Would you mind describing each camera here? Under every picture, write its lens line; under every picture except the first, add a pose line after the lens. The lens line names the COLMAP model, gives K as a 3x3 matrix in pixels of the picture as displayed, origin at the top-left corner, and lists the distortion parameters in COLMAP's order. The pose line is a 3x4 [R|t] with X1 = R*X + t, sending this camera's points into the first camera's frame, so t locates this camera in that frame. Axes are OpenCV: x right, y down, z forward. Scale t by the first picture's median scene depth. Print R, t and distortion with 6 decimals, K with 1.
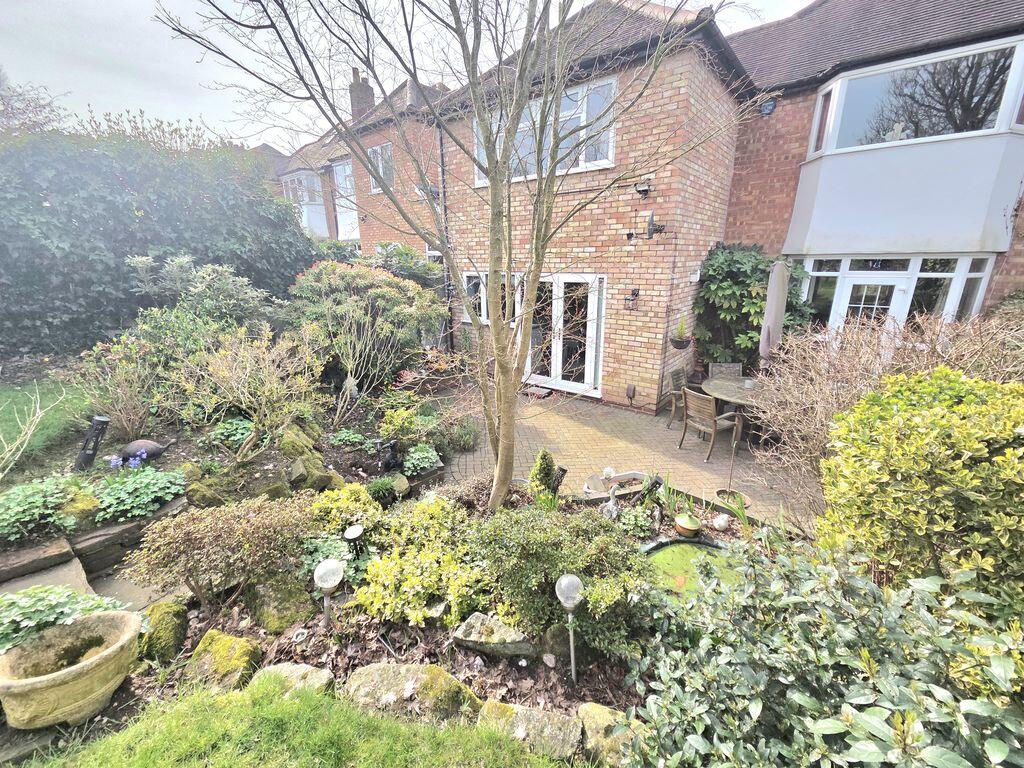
lens RADIAL K [[412.3, 0, 512.0], [0, 412.3, 384.0], [0, 0, 1]] dist [-0.000368, -0.000091]
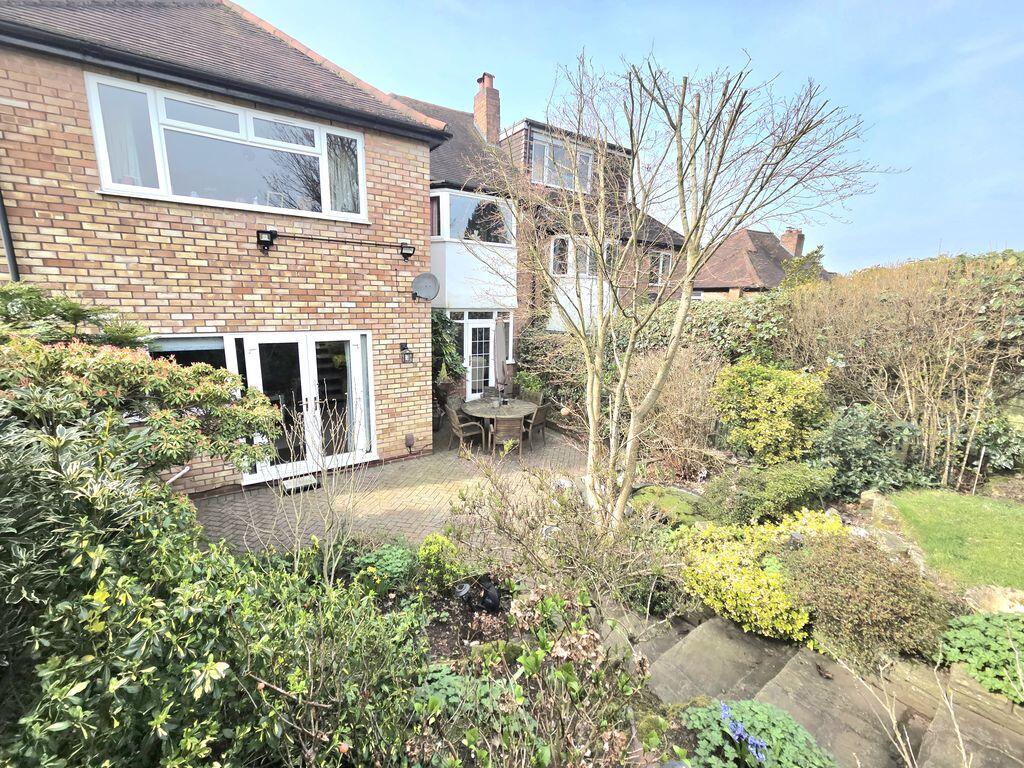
lens RADIAL K [[412.3, 0, 512.0], [0, 412.3, 384.0], [0, 0, 1]] dist [-0.000368, -0.000091]
pose [[0.313875, -0.173340, 0.933507, -0.577451], [0.252067, 0.963125, 0.094087, -0.152982], [-0.915393, 0.205775, 0.345995, 0.392922]]
